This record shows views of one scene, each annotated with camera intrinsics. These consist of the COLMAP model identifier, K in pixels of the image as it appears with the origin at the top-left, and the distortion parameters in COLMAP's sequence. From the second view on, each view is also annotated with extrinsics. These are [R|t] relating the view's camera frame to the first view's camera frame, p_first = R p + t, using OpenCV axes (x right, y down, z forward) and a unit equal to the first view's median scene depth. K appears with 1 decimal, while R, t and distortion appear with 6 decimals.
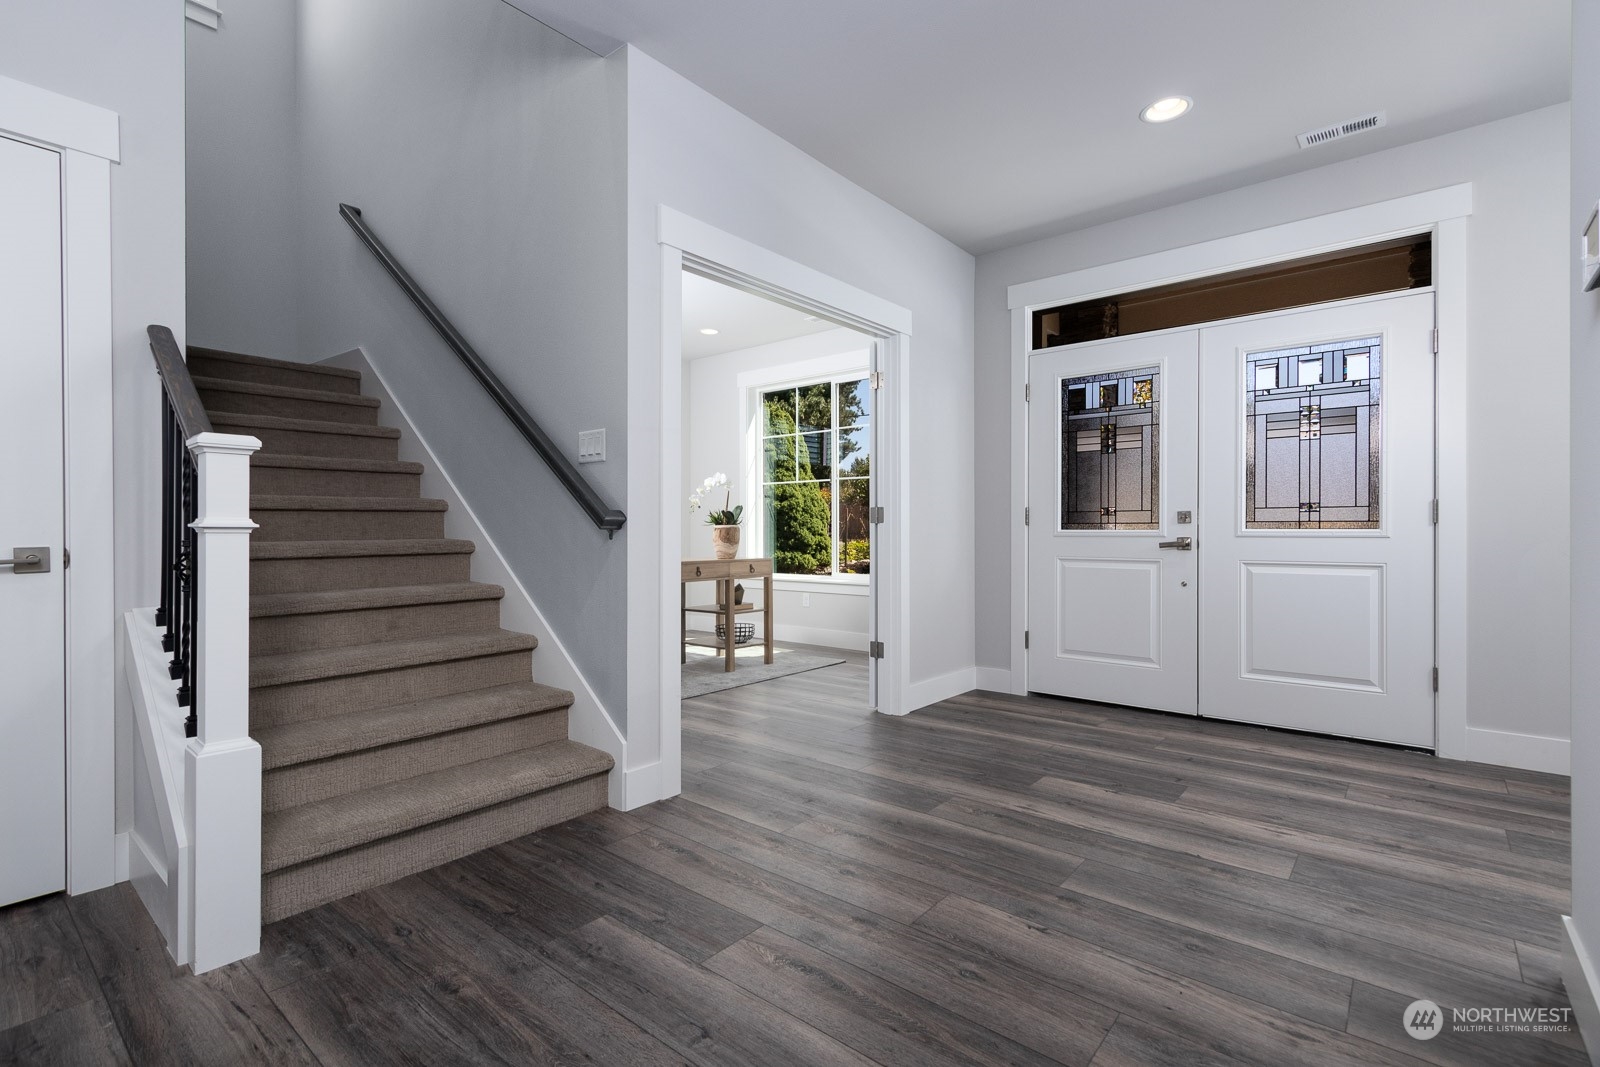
lens RADIAL K [[737.1, 0, 789.2], [0, 737.1, 536.7], [0, 0, 1]] dist [-0.001258, -0.000392]
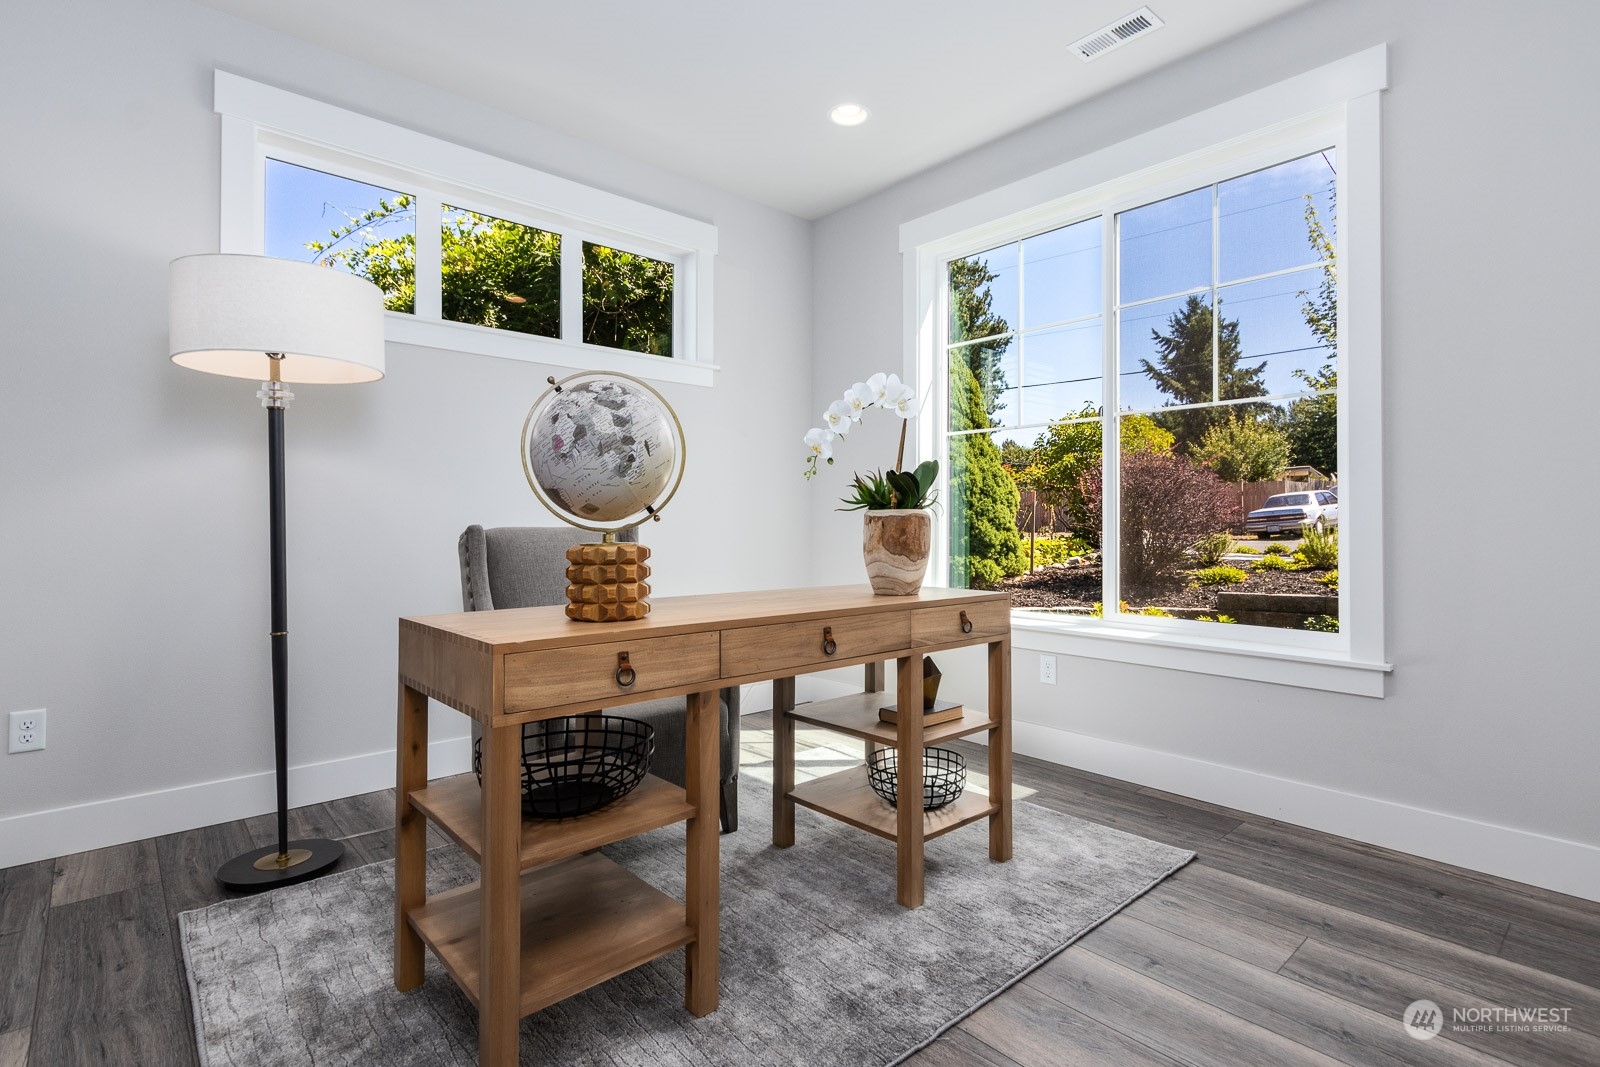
lens RADIAL K [[737.1, 0, 795.9], [0, 737.1, 528.8], [0, 0, 1]] dist [-0.001258, -0.000392]
pose [[0.987799, -0.005975, -0.155620, -0.042200], [0.005679, 0.999981, -0.002349, -0.002715], [0.155631, 0.001437, 0.987814, 0.330283]]
